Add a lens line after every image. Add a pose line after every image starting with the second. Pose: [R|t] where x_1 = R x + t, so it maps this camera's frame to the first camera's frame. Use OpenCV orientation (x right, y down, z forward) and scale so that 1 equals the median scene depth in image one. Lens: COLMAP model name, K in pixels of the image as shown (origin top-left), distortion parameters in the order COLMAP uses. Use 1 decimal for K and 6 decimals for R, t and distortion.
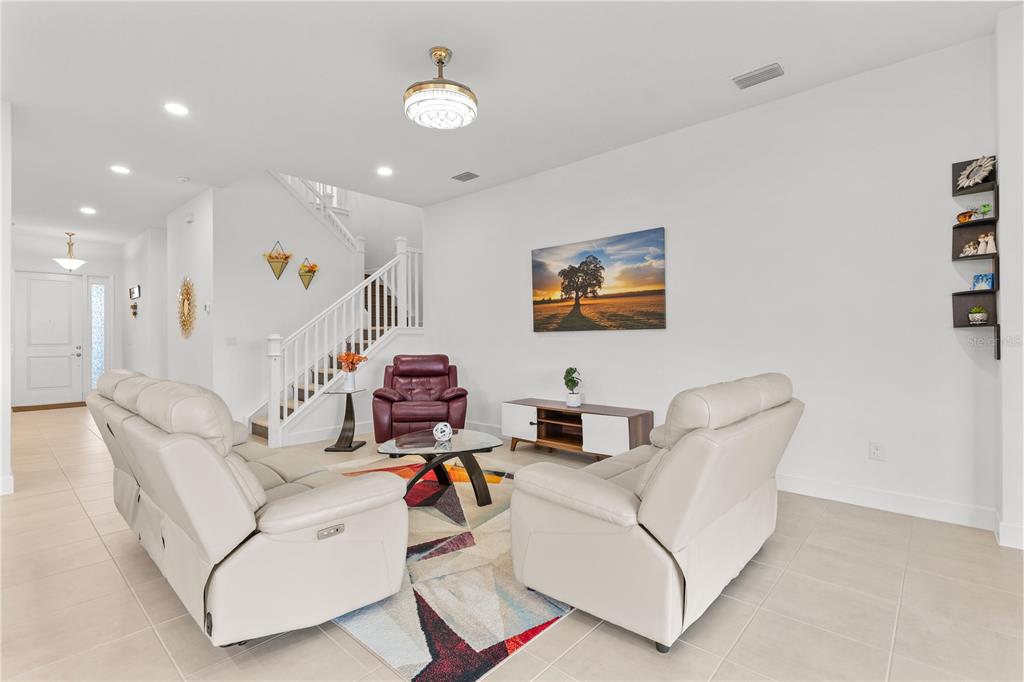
lens RADIAL K [[473.5, 0, 510.2], [0, 473.5, 338.6], [0, 0, 1]] dist [-0.000057, 0.000984]
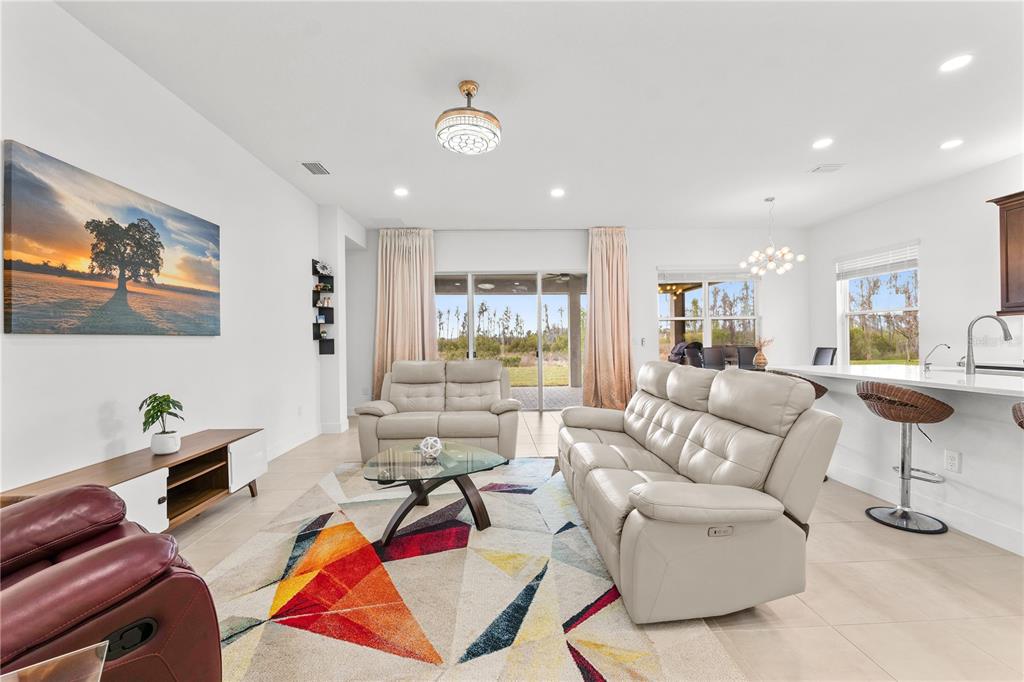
lens RADIAL K [[400.7, 0, 505.5], [0, 400.7, 341.2], [0, 0, 1]] dist [0.002415, 0.000065]
pose [[-0.687155, 0.005507, 0.726490, -0.574120], [0.003518, 0.999985, -0.004253, -0.003919], [-0.726502, -0.000366, -0.687164, 1.026418]]
